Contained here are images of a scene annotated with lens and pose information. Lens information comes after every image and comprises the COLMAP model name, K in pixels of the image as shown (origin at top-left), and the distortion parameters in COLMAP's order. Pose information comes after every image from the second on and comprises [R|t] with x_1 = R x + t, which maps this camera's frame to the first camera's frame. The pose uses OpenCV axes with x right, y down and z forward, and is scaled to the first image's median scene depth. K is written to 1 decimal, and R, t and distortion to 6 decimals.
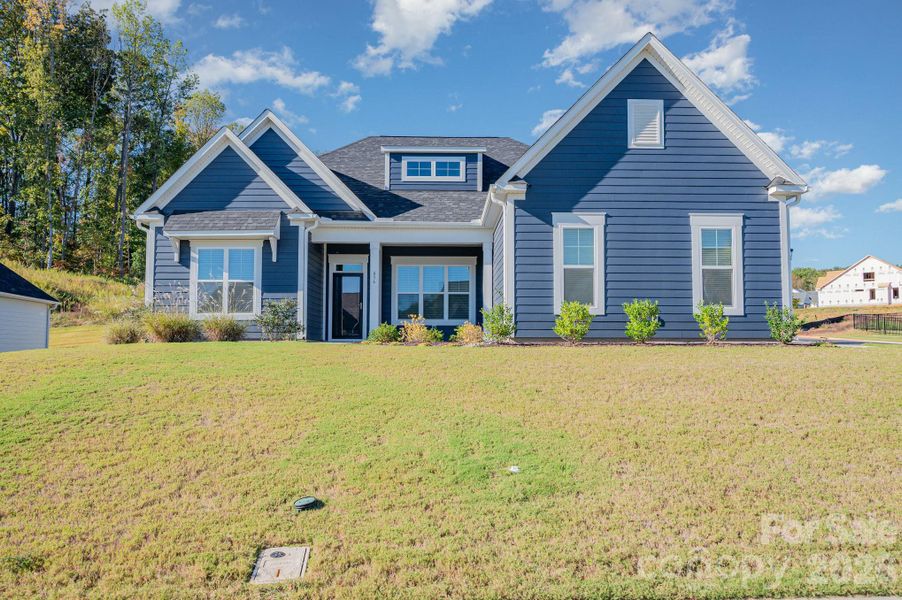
lens RADIAL K [[585.7, 0, 454.1], [0, 585.7, 319.8], [0, 0, 1]] dist [-0.000566, -0.000271]
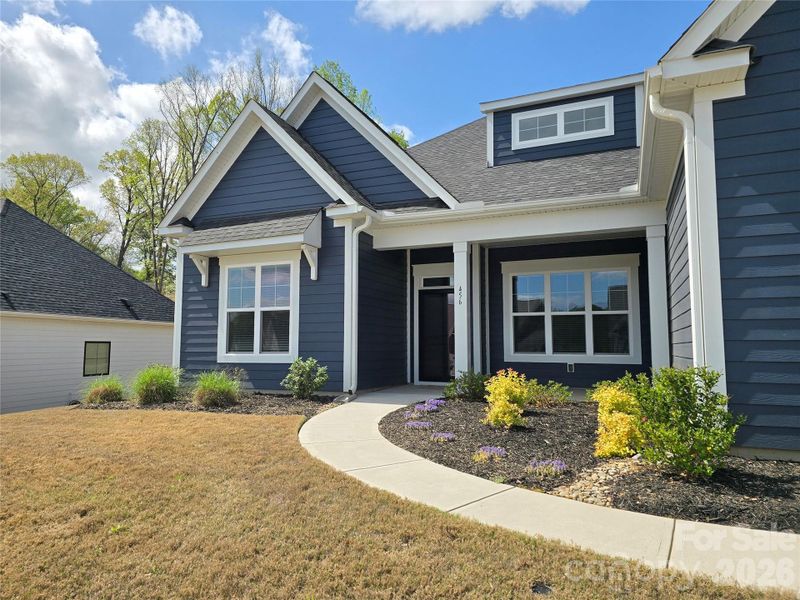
lens RADIAL K [[529.8, 0, 400.0], [0, 529.8, 300.0], [0, 0, 1]] dist [0.054966, -0.000927]
pose [[0.914196, -0.036364, -0.403637, 0.041777], [0.017199, 0.998550, -0.051005, -0.041103], [0.404906, 0.039687, 0.913496, 0.465202]]
